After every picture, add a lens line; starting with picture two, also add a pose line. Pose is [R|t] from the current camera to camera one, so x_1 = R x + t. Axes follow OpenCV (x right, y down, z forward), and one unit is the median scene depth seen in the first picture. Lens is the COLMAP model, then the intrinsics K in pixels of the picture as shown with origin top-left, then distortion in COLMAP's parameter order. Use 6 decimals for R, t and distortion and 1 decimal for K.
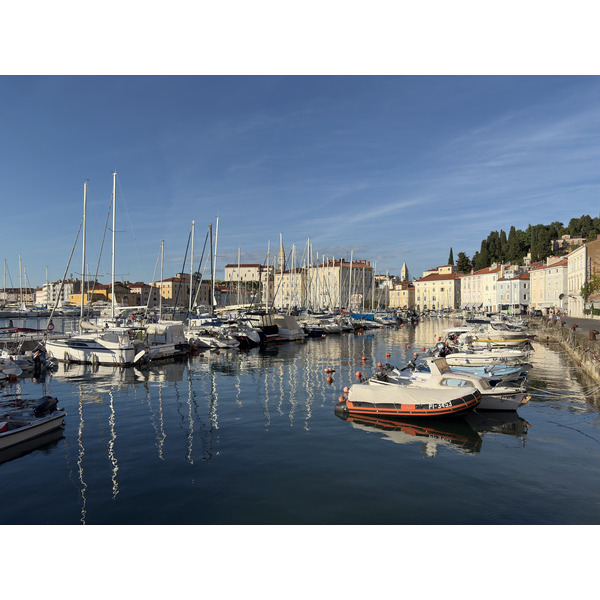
lens RADIAL K [[535.2, 0, 300.0], [0, 535.2, 300.0], [0, 0, 1]] dist [0.241423, -0.386325]
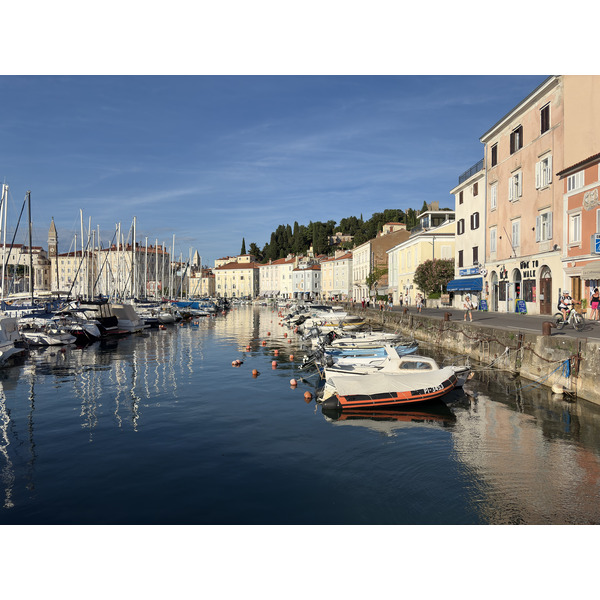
lens RADIAL K [[519.1, 0, 300.0], [0, 519.1, 300.0], [0, 0, 1]] dist [0.007494, 0.002987]
pose [[0.870119, -0.007521, 0.492784, -0.131516], [-0.002425, 0.999806, 0.019541, 0.003290], [-0.492835, -0.018198, 0.869932, 0.089932]]
